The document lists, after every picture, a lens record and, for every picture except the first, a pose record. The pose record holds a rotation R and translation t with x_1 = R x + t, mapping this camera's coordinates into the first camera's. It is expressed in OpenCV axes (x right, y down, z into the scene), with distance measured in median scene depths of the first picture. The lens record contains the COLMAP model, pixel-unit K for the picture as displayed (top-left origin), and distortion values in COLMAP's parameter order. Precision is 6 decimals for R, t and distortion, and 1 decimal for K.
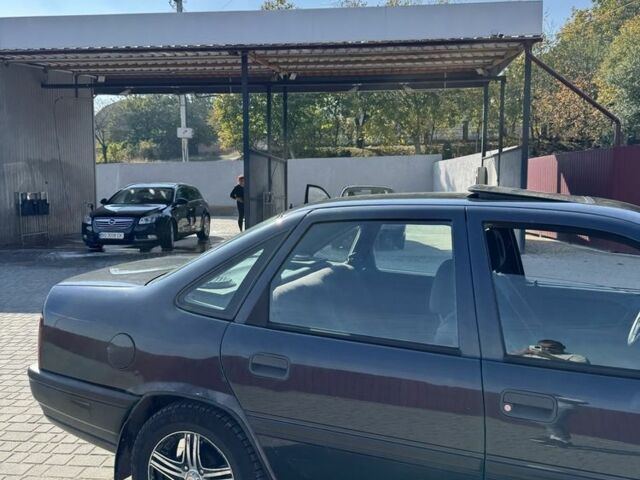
lens RADIAL K [[623.8, 0, 320.1], [0, 623.8, 235.1], [0, 0, 1]] dist [0.048250, 0.000000]
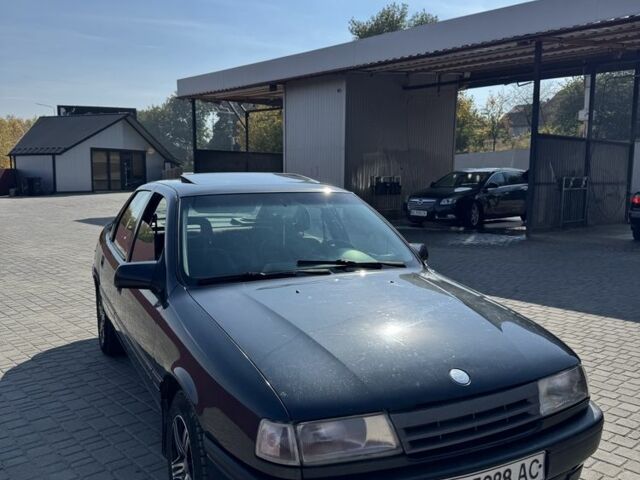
lens RADIAL K [[623.8, 0, 320.3], [0, 623.8, 240.8], [0, 0, 1]] dist [0.048250, 0.000000]
pose [[0.749064, 0.075199, -0.658216, 0.275163], [-0.052106, 0.997147, 0.054623, -0.001768], [0.660446, -0.006619, 0.750845, -0.011558]]
